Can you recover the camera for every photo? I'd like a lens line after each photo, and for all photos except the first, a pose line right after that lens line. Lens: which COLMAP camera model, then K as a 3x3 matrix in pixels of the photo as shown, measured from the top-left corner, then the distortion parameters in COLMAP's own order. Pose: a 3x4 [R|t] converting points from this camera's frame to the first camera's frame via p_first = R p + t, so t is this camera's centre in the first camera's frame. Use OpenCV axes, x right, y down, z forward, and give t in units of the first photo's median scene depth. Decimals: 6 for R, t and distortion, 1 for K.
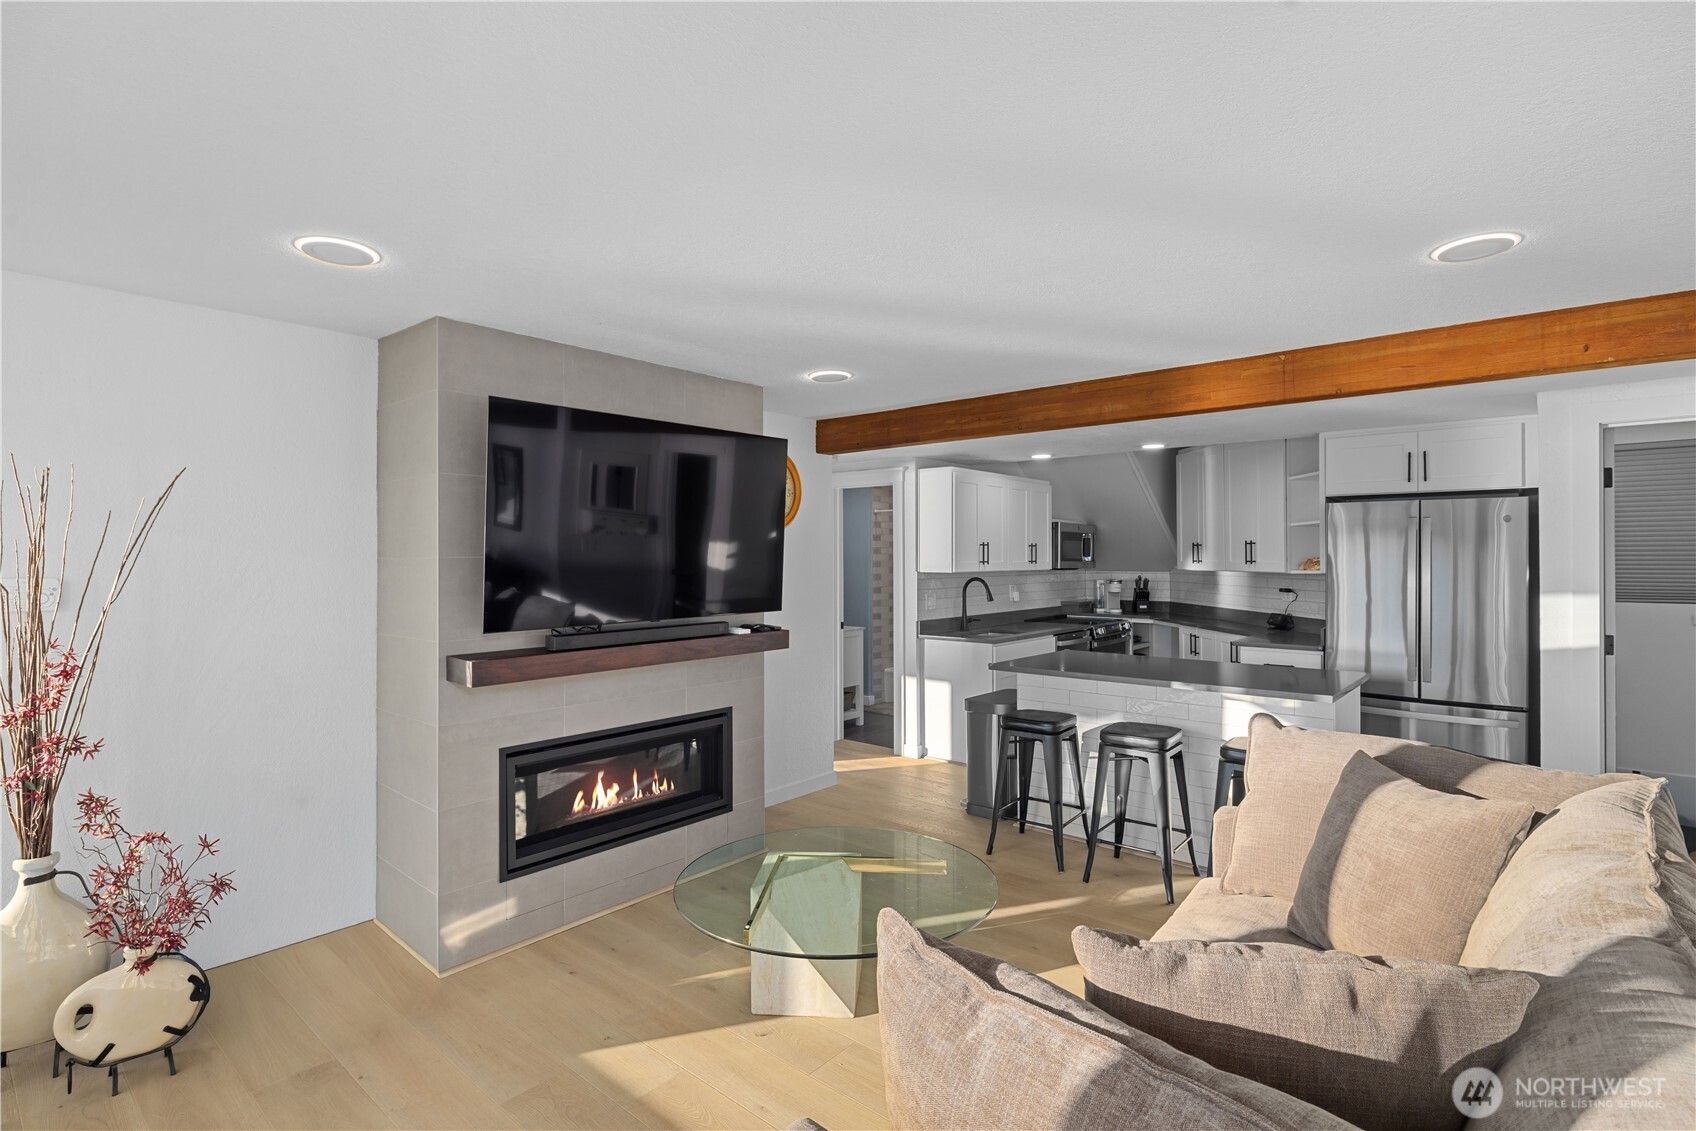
lens RADIAL K [[824.8, 0, 848.0], [0, 824.8, 565.5], [0, 0, 1]] dist [0.000249, 0.000077]
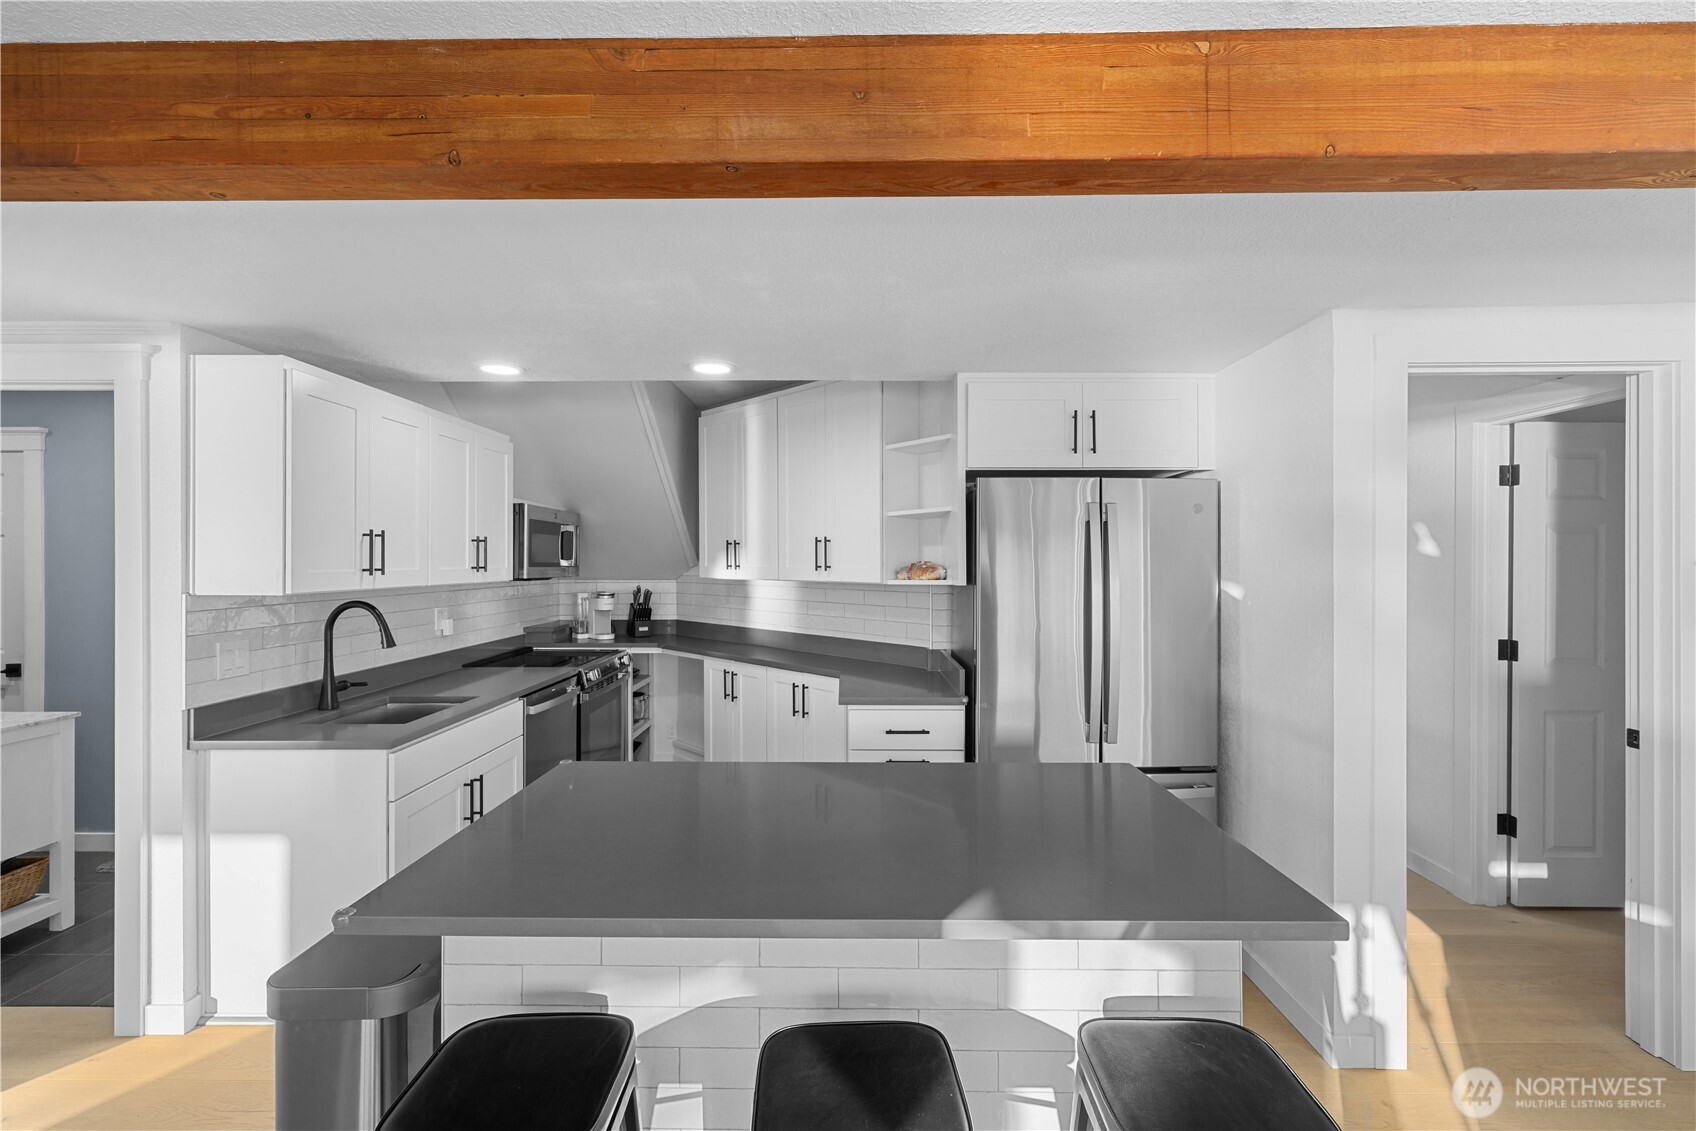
lens RADIAL K [[735.6, 0, 845.3], [0, 735.6, 556.0], [0, 0, 1]] dist [0.014427, -0.006195]
pose [[0.770349, 0.005544, 0.637599, 0.096338], [0.004559, 0.999889, -0.014202, -0.004863], [-0.637606, 0.013847, 0.770238, 0.459449]]
